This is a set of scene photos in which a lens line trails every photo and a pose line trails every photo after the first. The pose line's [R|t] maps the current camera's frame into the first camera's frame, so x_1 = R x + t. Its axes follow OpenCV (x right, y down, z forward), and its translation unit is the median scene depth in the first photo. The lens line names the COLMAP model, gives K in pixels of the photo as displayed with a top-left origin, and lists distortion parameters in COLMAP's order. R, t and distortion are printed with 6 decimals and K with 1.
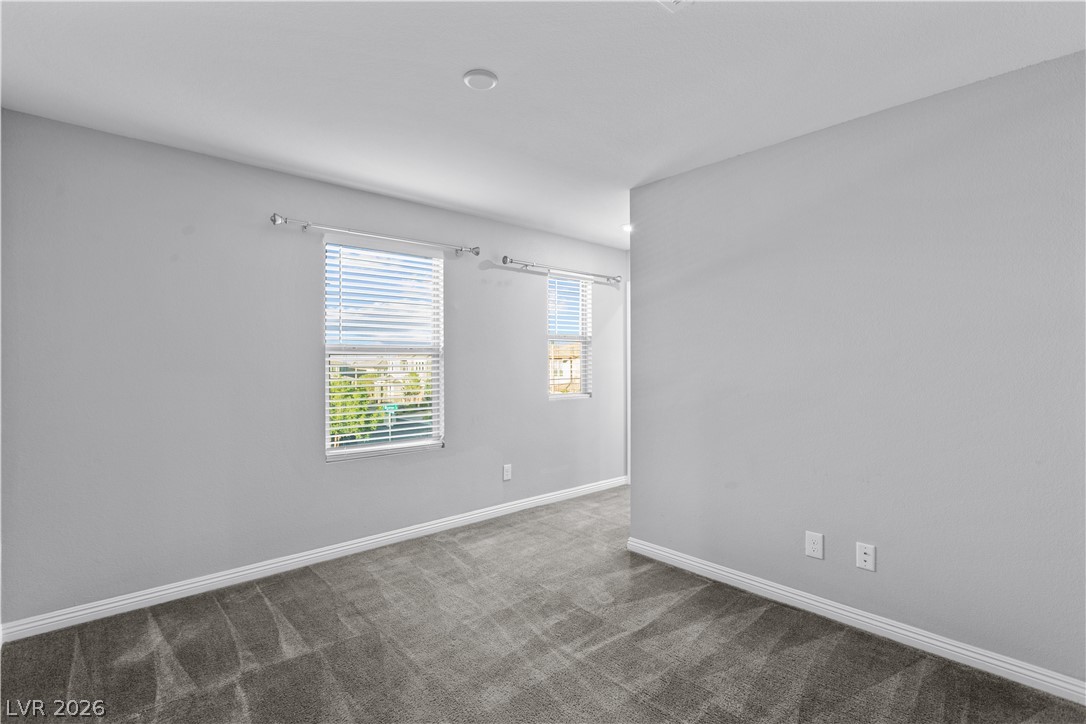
lens RADIAL K [[501.2, 0, 539.9], [0, 501.2, 364.5], [0, 0, 1]] dist [0.004668, -0.000512]
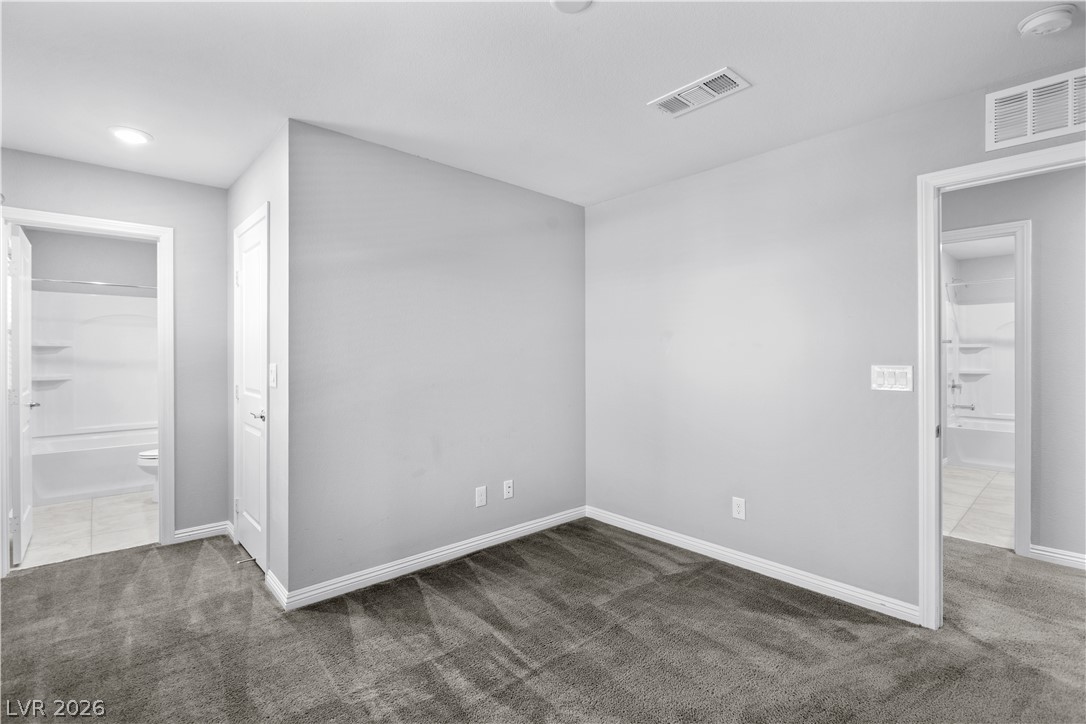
lens RADIAL K [[501.2, 0, 540.1], [0, 501.2, 356.3], [0, 0, 1]] dist [0.004668, -0.000512]
pose [[0.007476, -0.000335, 0.999972, -0.745083], [0.003368, 0.999994, 0.000310, 0.000261], [-0.999966, 0.003365, 0.007477, 0.846356]]
